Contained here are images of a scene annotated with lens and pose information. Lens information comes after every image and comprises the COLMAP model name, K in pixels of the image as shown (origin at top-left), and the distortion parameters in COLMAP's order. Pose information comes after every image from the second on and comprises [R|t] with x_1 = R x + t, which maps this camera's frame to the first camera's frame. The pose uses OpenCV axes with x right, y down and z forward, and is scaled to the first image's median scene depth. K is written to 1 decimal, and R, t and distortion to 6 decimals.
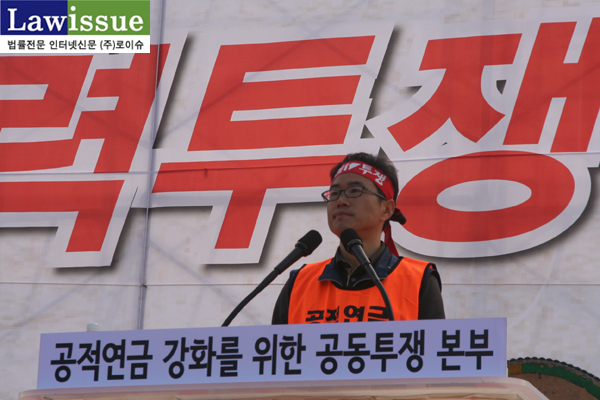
lens RADIAL K [[2722.8, 0, 300.0], [0, 2722.8, 200.0], [0, 0, 1]] dist [0.433215, -2.926618]
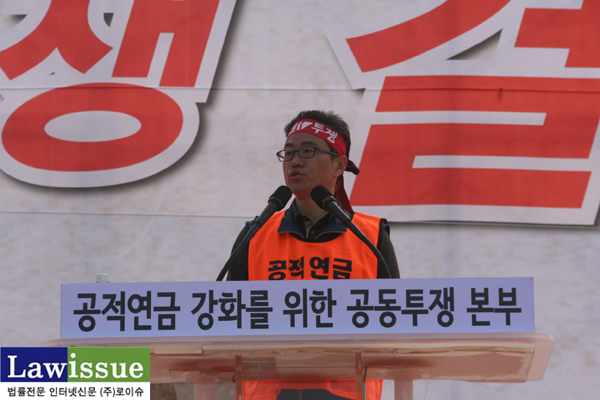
lens RADIAL K [[2722.8, 0, 300.0], [0, 2722.8, 200.0], [0, 0, 1]] dist [0.433215, -2.926618]
pose [[0.950450, 0.021090, 0.310163, -0.307745], [-0.032710, 0.998942, 0.032311, -0.016859], [-0.309153, -0.040855, 0.950134, 0.009543]]
